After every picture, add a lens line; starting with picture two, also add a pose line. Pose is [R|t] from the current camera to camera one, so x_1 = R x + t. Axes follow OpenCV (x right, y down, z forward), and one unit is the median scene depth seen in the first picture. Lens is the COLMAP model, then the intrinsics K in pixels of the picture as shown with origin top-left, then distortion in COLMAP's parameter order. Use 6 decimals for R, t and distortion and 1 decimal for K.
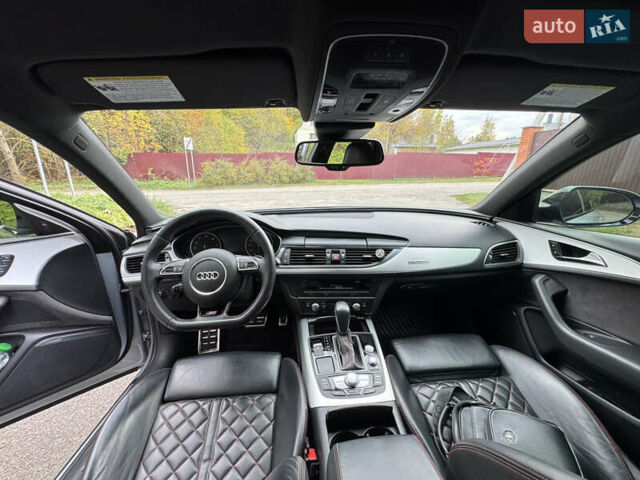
lens RADIAL K [[531.0, 0, 320.0], [0, 531.0, 240.0], [0, 0, 1]] dist [-0.007817, -0.010872]
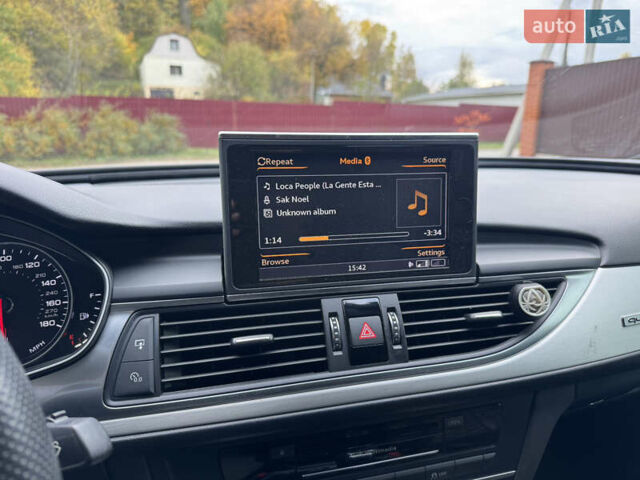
lens RADIAL K [[531.0, 0, 320.0], [0, 531.0, 240.0], [0, 0, 1]] dist [-0.007817, -0.010872]
pose [[0.959751, -0.054178, 0.275575, -0.050283], [0.065456, 0.997346, -0.031887, -0.001237], [-0.273116, 0.048642, 0.960750, 0.776556]]
